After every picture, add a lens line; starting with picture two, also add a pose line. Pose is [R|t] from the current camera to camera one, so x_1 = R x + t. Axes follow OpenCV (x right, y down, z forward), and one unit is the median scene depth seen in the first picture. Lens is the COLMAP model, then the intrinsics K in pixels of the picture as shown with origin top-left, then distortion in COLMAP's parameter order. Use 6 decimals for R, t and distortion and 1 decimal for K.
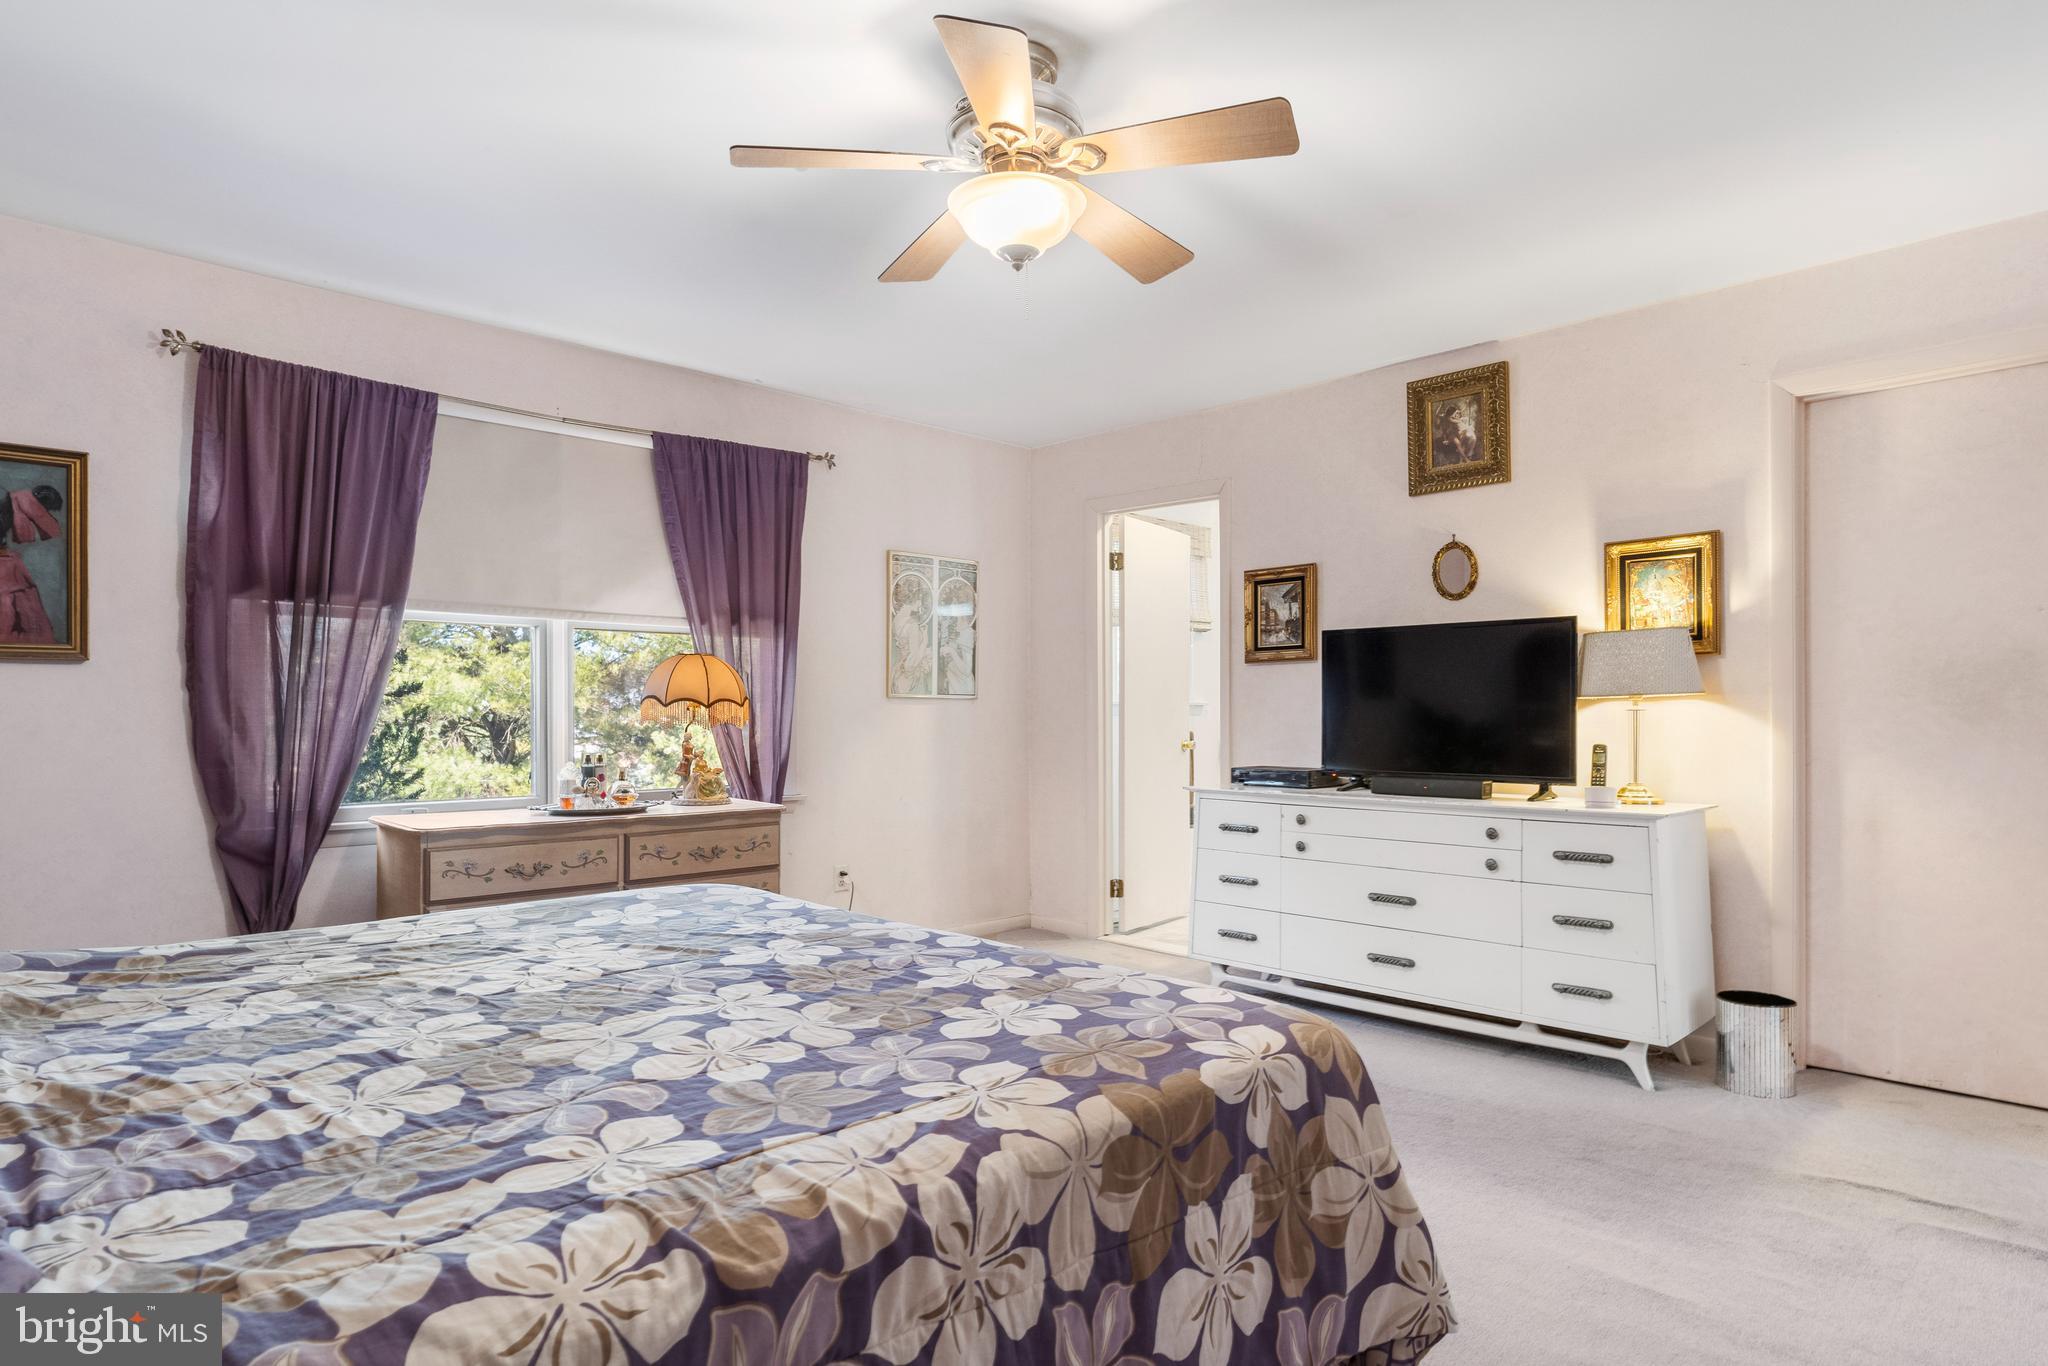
lens RADIAL K [[1123.1, 0, 1054.0], [0, 1123.1, 715.0], [0, 0, 1]] dist [-0.005233, 0.001989]
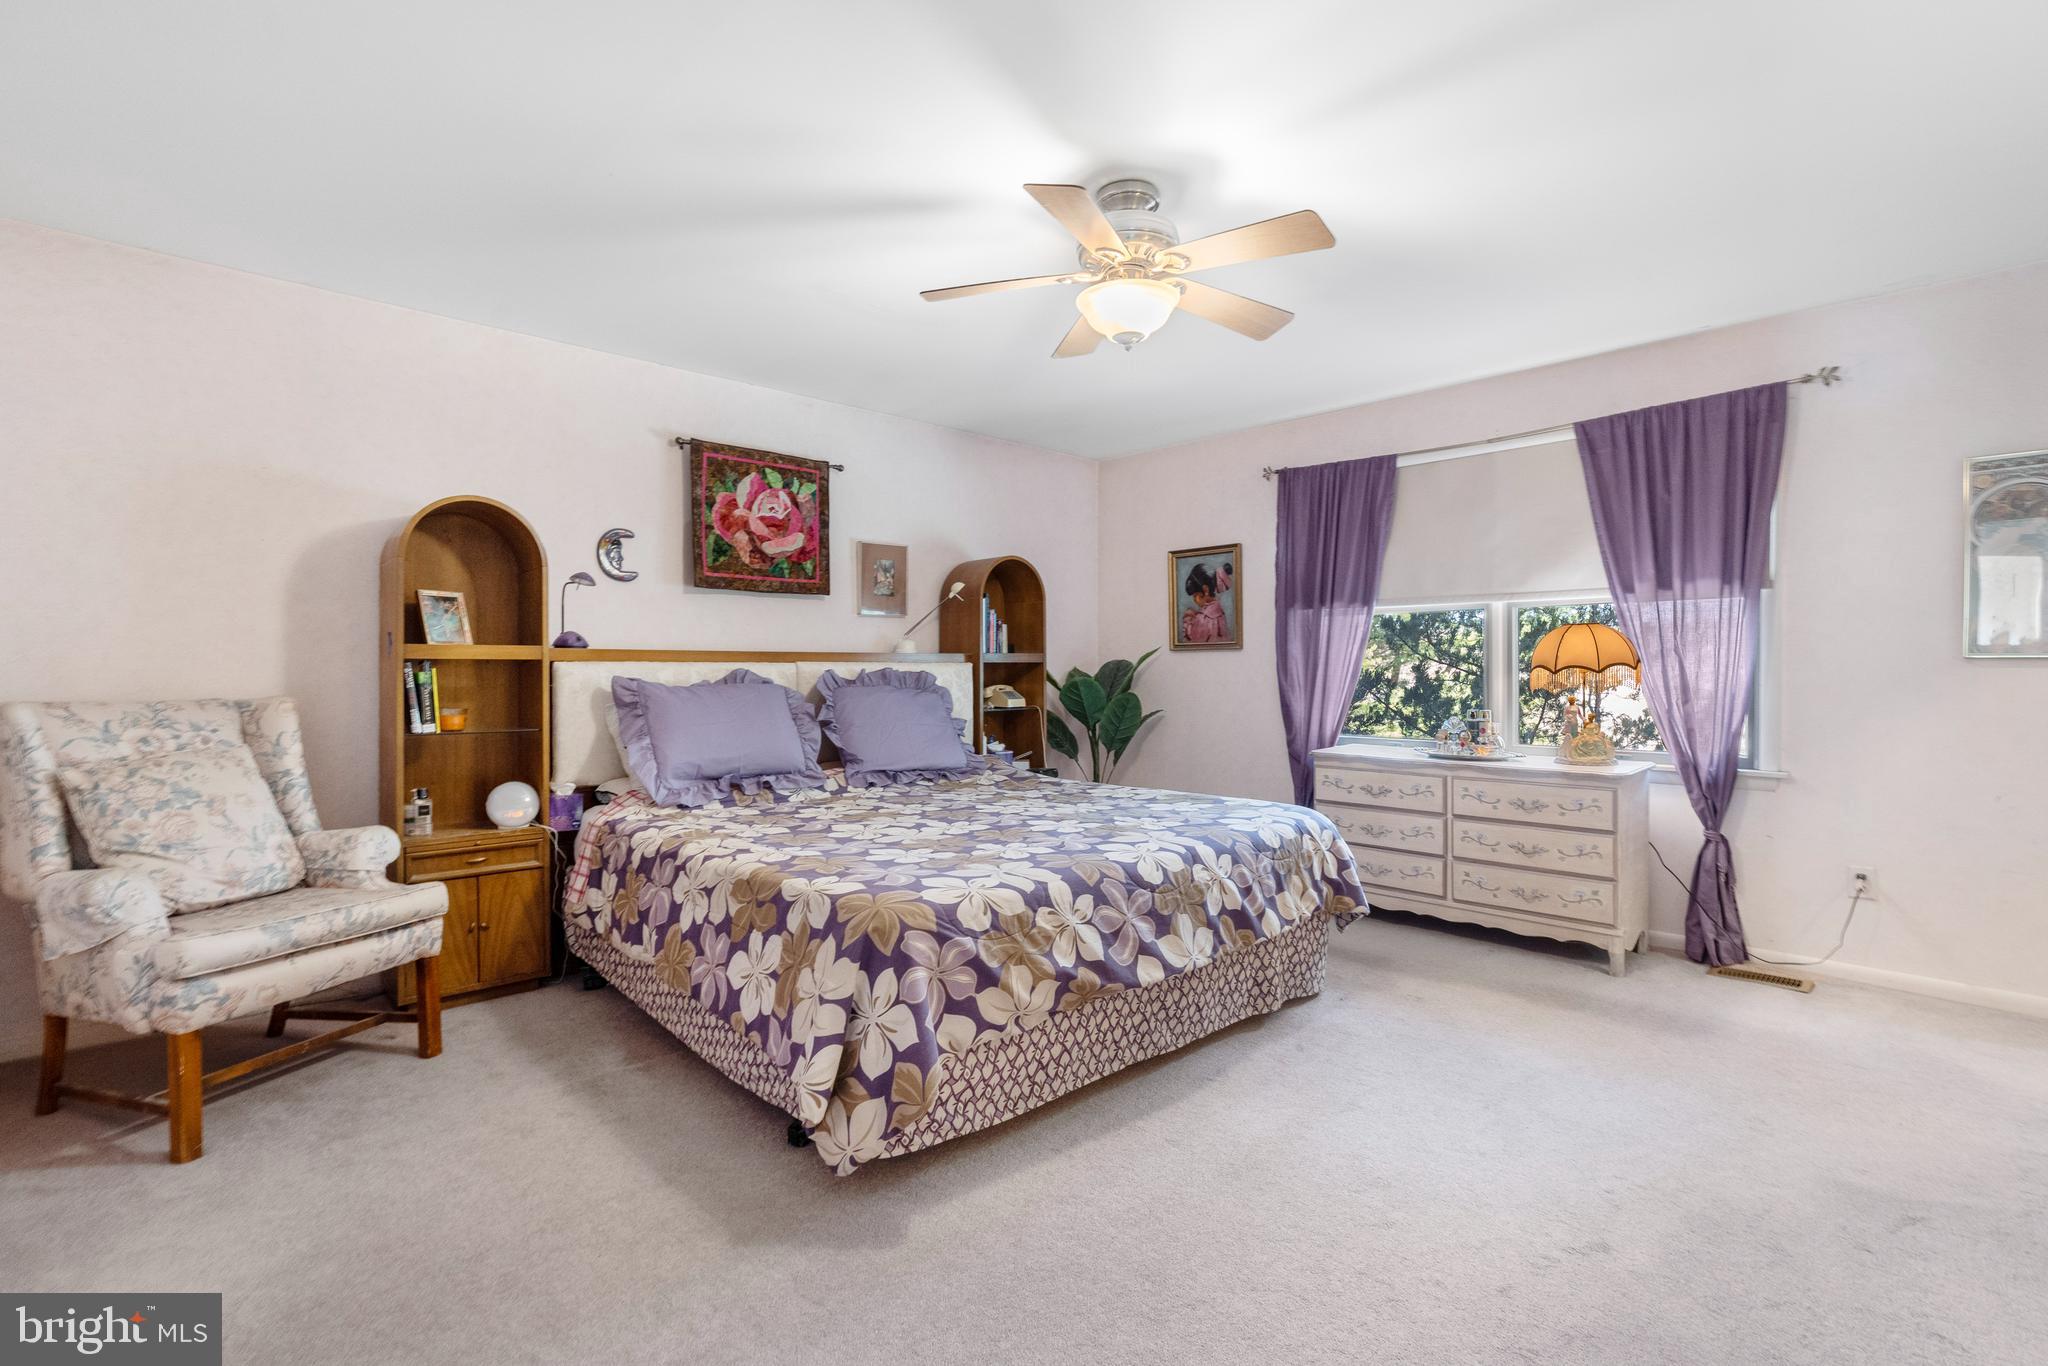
lens RADIAL K [[942.1, 0, 1028.3], [0, 942.1, 675.2], [0, 0, 1]] dist [-0.012152, 0.002113]
pose [[-0.011059, 0.011923, -0.999868, 0.392583], [0.003045, 0.999925, 0.011890, -0.011552], [0.999934, -0.002913, -0.011095, 0.321843]]
